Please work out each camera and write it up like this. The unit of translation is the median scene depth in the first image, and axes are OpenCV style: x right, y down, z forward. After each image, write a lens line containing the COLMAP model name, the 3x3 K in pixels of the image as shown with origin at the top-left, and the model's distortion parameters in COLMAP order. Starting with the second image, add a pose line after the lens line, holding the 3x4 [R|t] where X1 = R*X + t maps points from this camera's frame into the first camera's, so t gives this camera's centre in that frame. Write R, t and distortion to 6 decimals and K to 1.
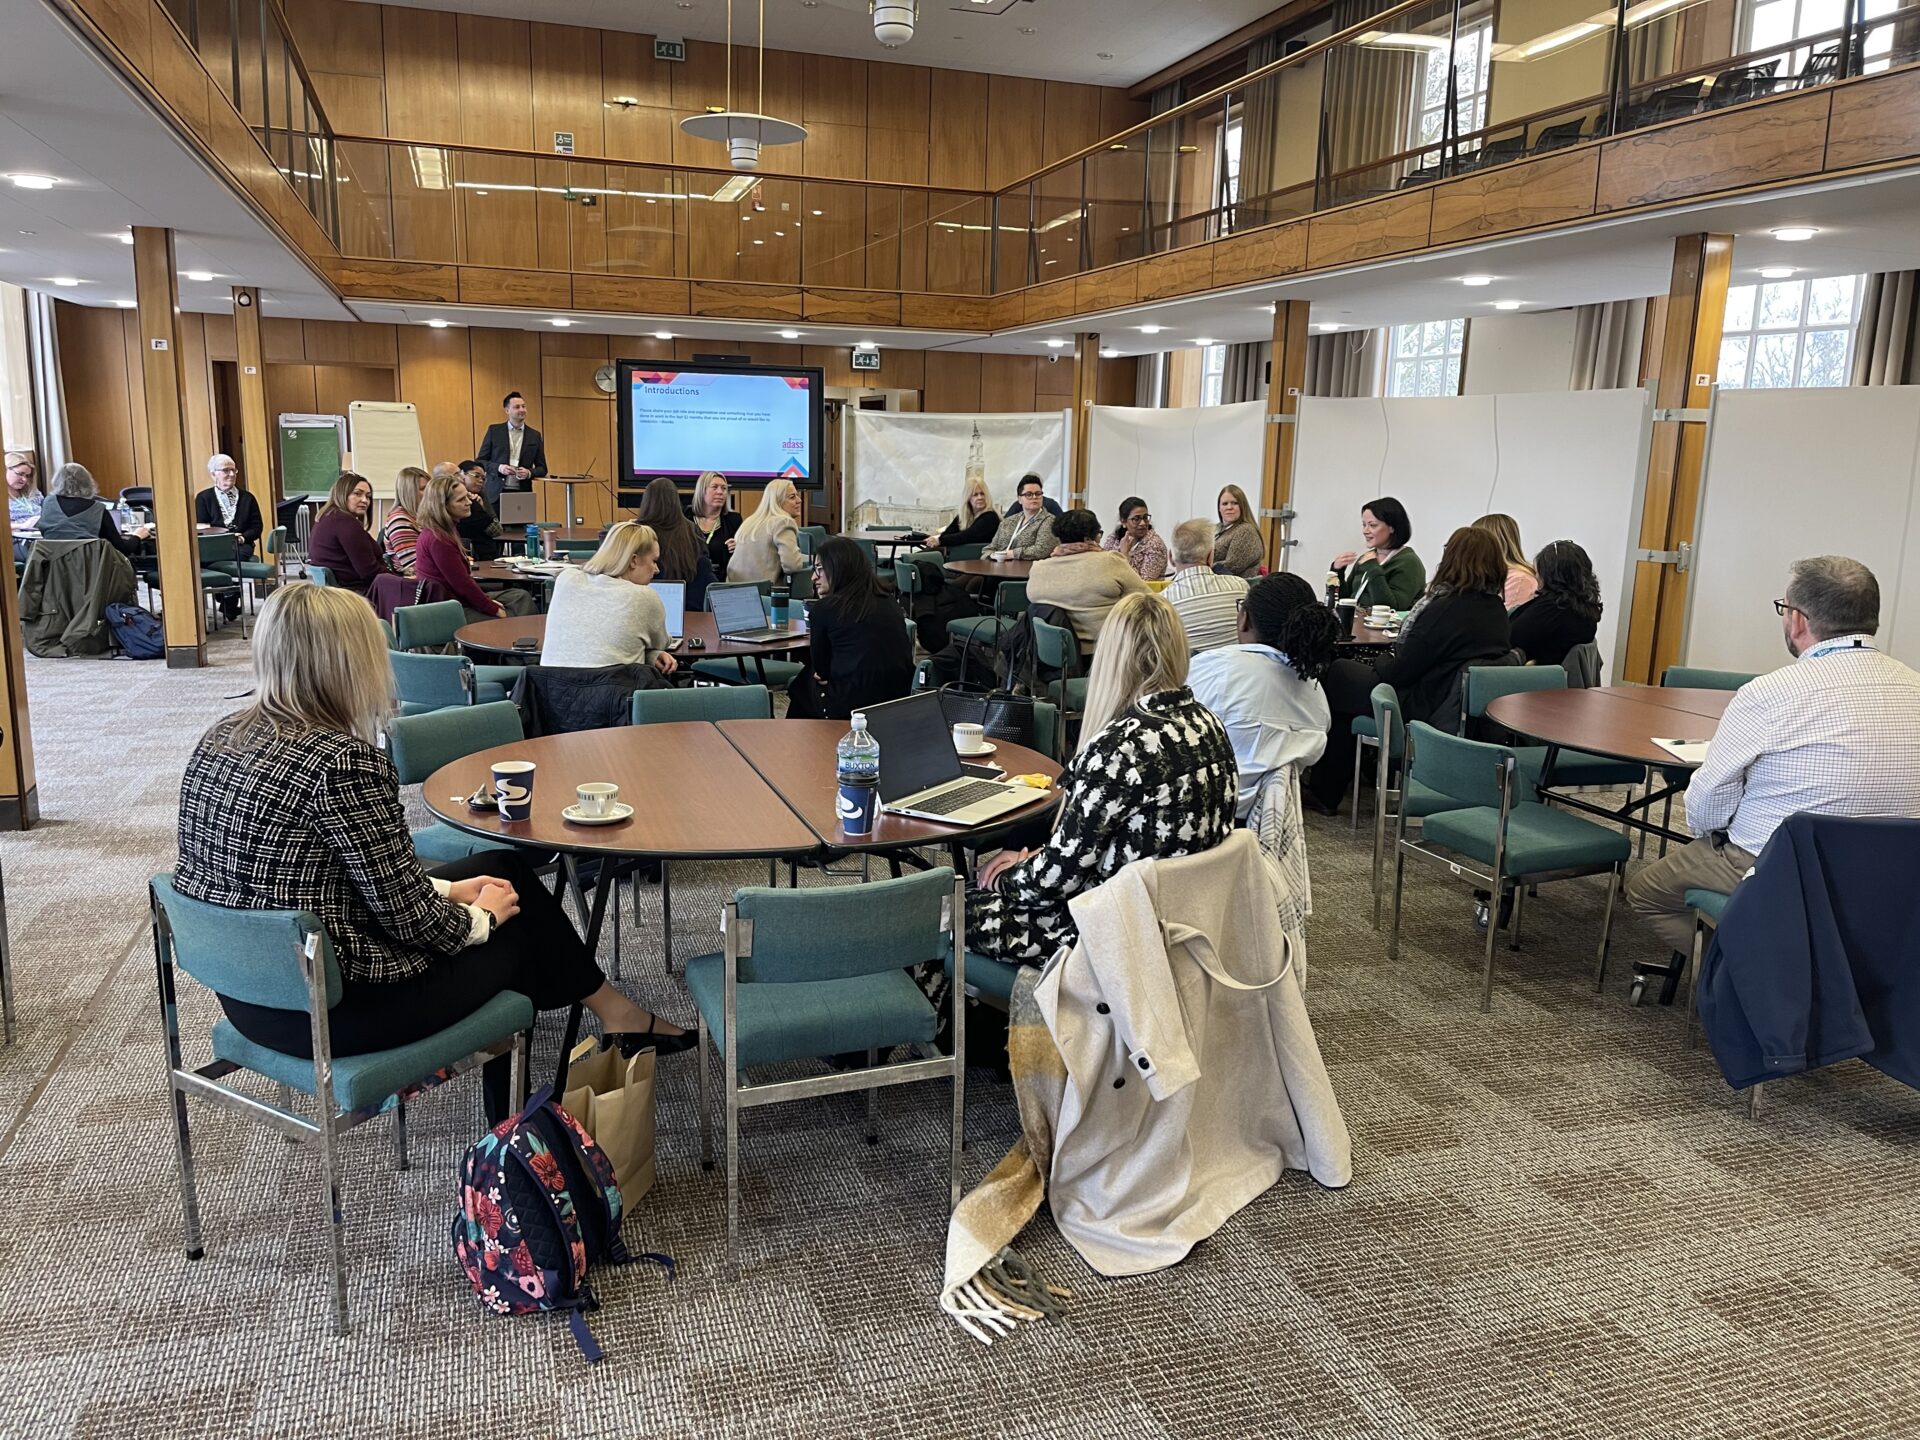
lens RADIAL K [[1448.6, 0, 956.8], [0, 1448.6, 729.1], [0, 0, 1]] dist [0.005198, -0.001756]
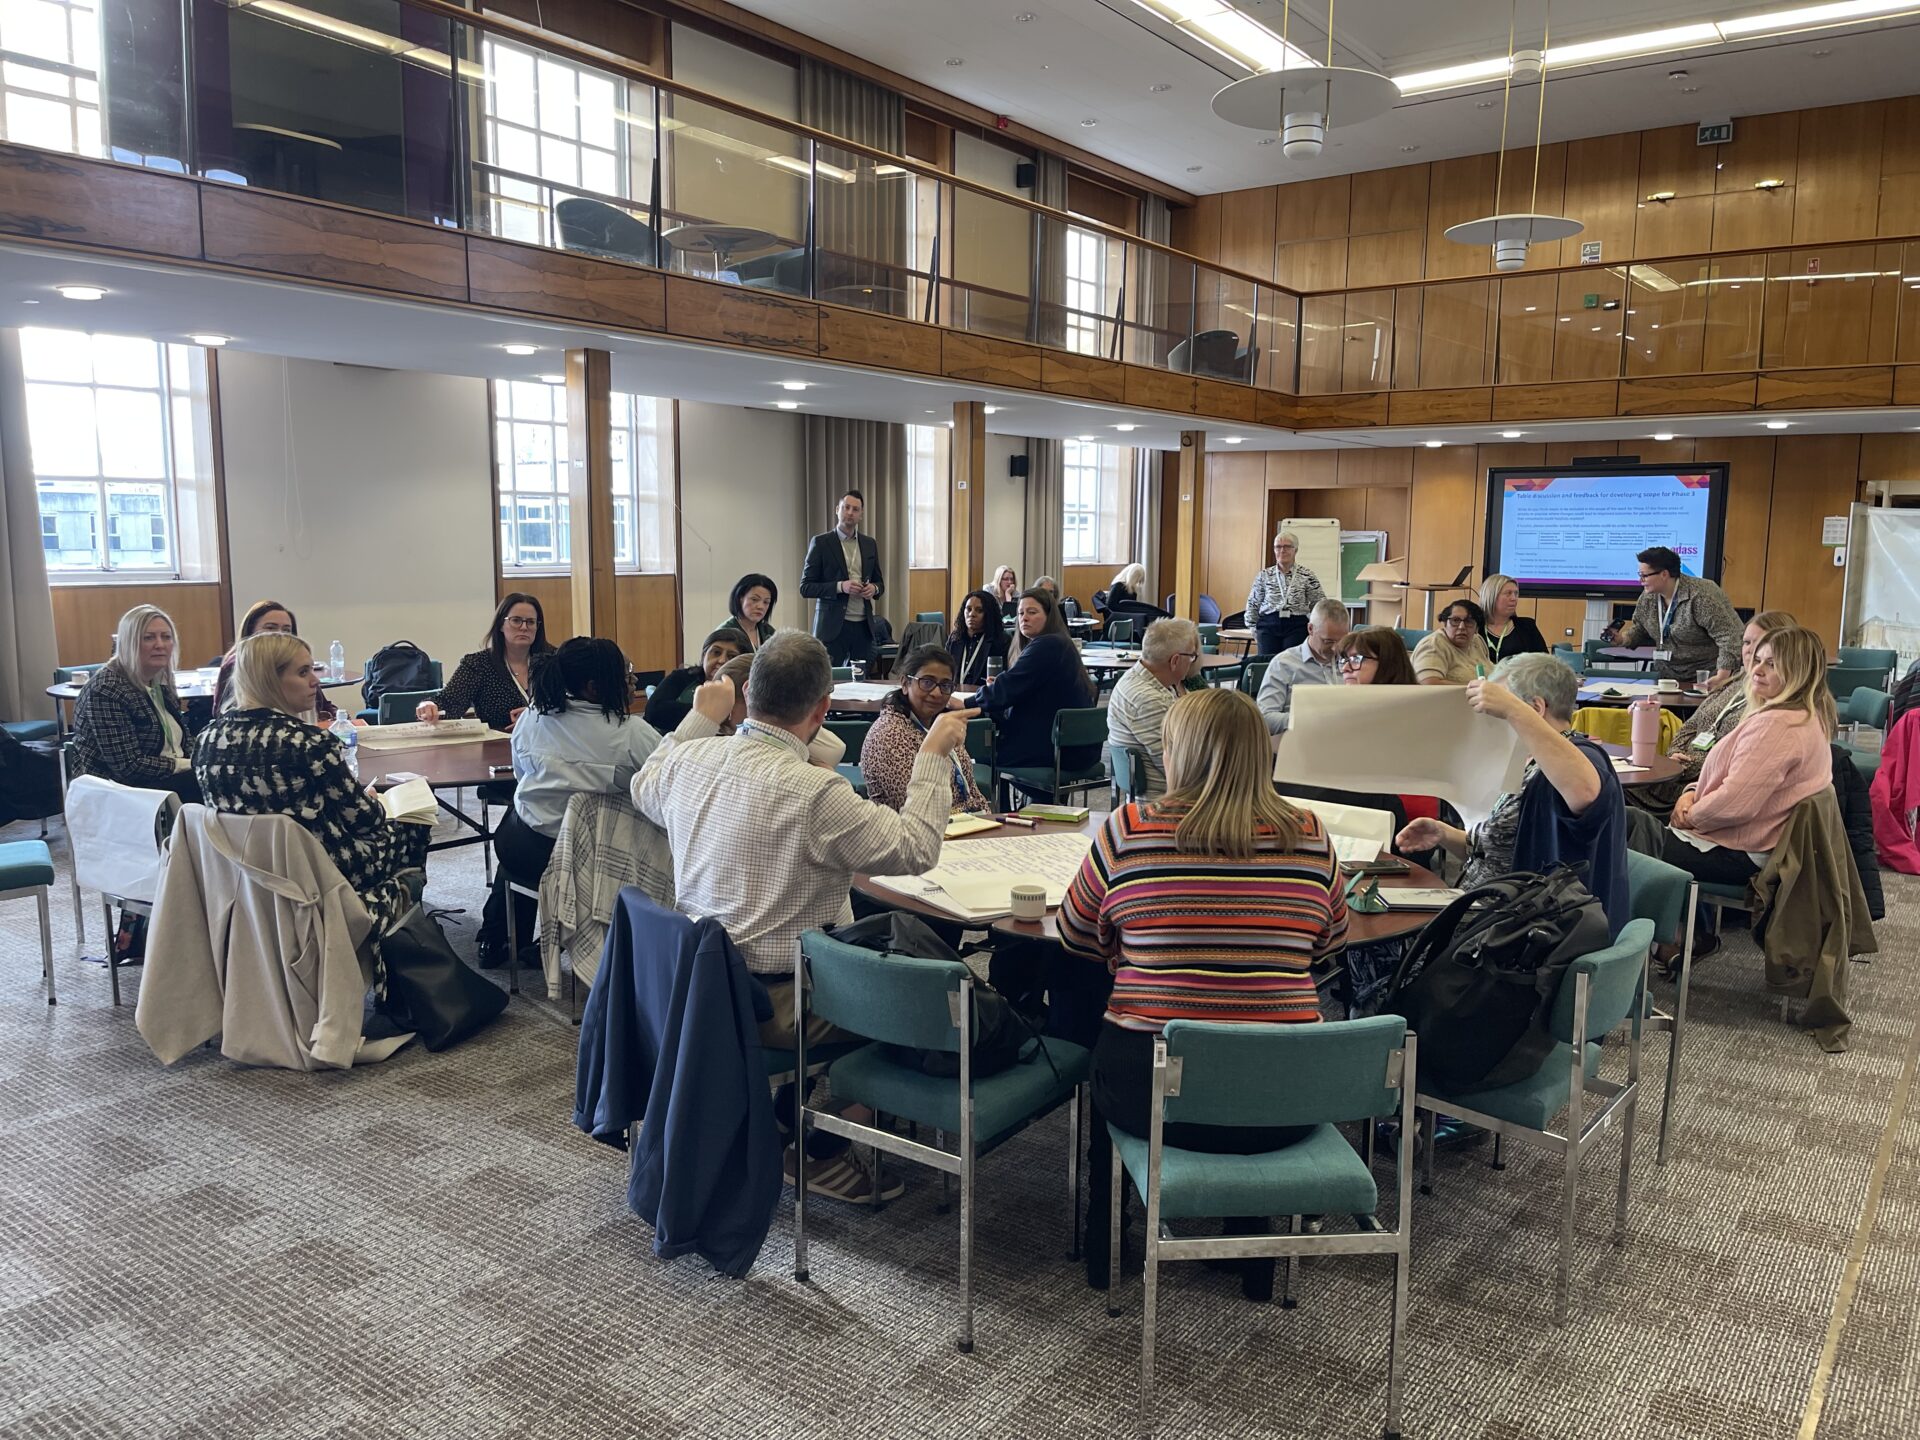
lens RADIAL K [[1448.6, 0, 960.4], [0, 1448.6, 717.5], [0, 0, 1]] dist [0.005198, -0.001756]
pose [[0.587084, 0.078008, -0.805759, 0.338885], [-0.147889, 0.988931, -0.012012, -0.017887], [0.795903, 0.126215, 0.592122, 0.128471]]
